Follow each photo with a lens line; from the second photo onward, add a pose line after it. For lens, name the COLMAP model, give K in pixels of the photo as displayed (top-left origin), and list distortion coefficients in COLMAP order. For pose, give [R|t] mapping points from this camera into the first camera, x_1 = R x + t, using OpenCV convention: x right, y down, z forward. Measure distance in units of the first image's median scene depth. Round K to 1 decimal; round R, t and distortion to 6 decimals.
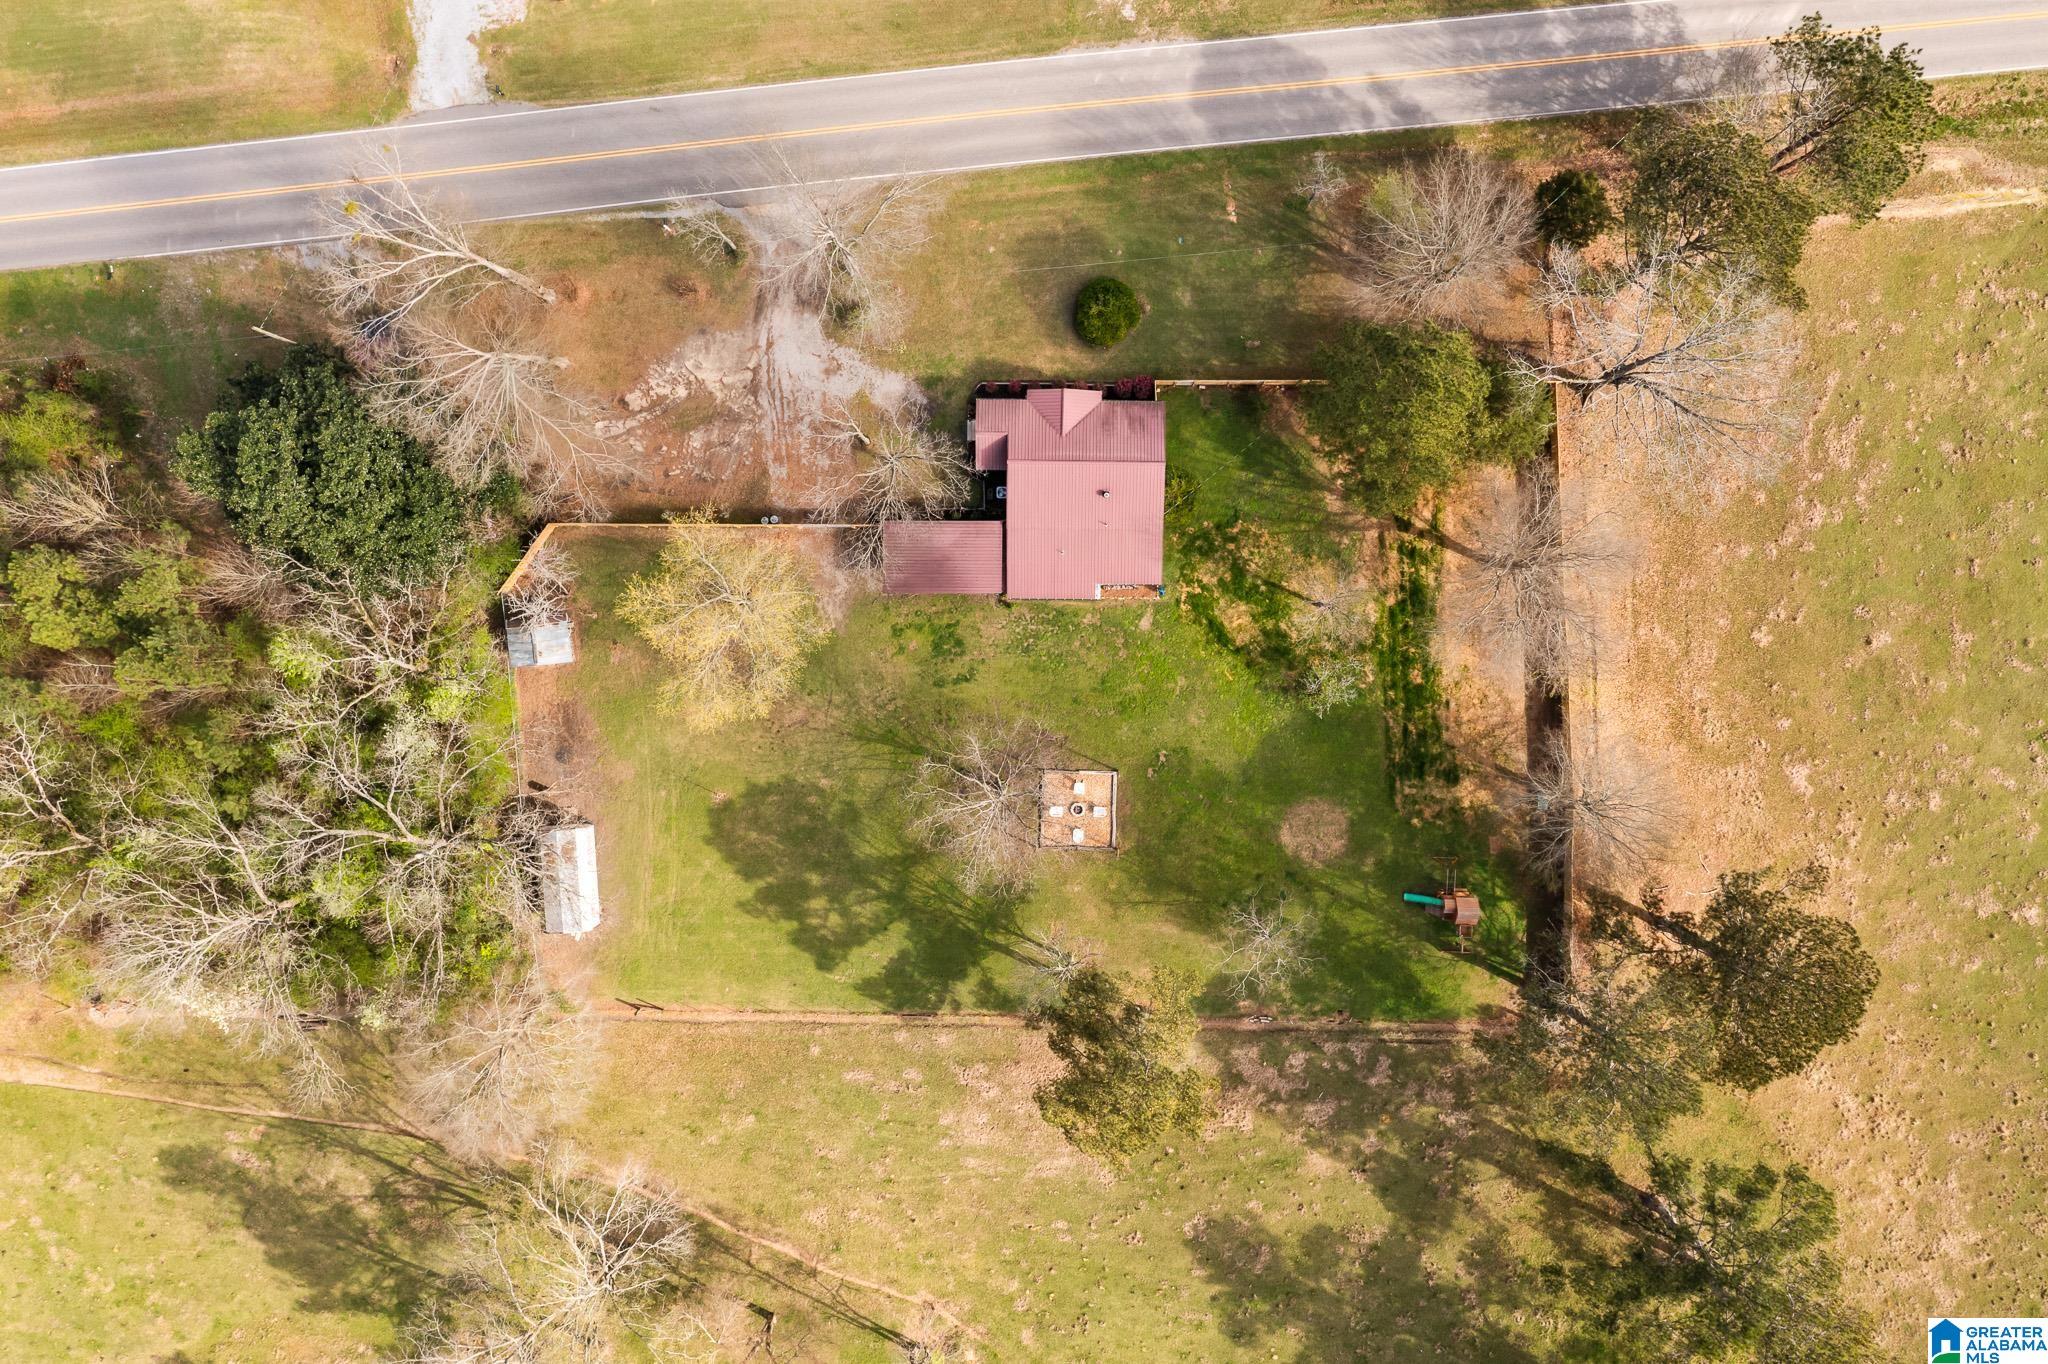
lens RADIAL K [[1625.3, 0, 1024.0], [0, 1625.3, 682.0], [0, 0, 1]] dist [-0.008241, 0.001141]
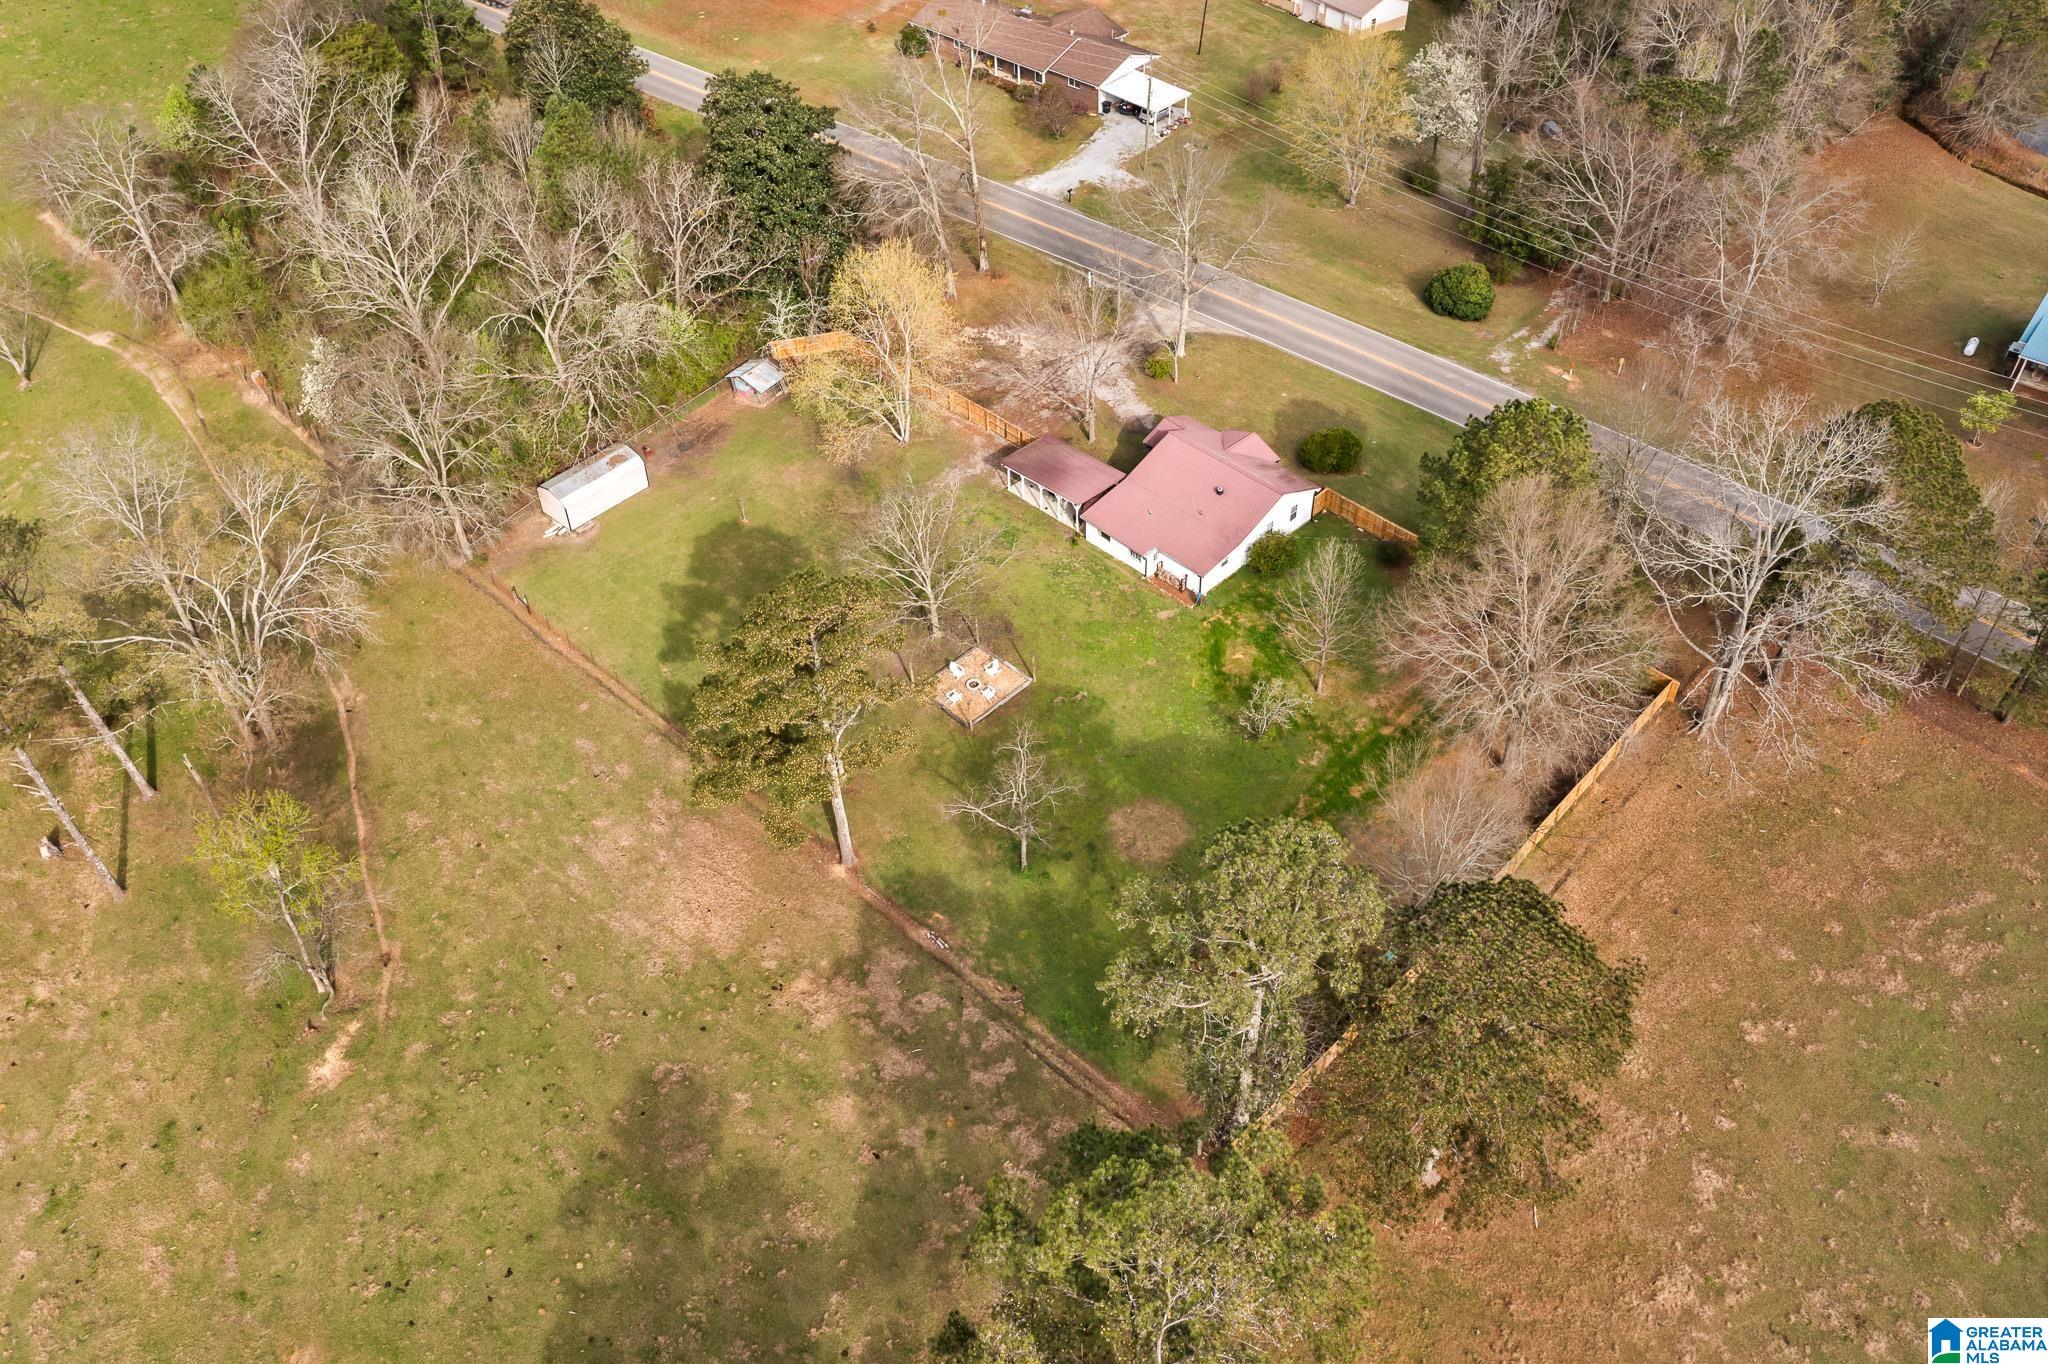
lens RADIAL K [[1625.3, 0, 1024.0], [0, 1625.3, 682.0], [0, 0, 1]] dist [-0.008241, 0.001141]
pose [[0.700115, 0.509237, -0.500516, 0.511092], [-0.713658, 0.476420, -0.513534, 0.528220], [-0.023055, 0.716730, 0.696970, 0.357888]]
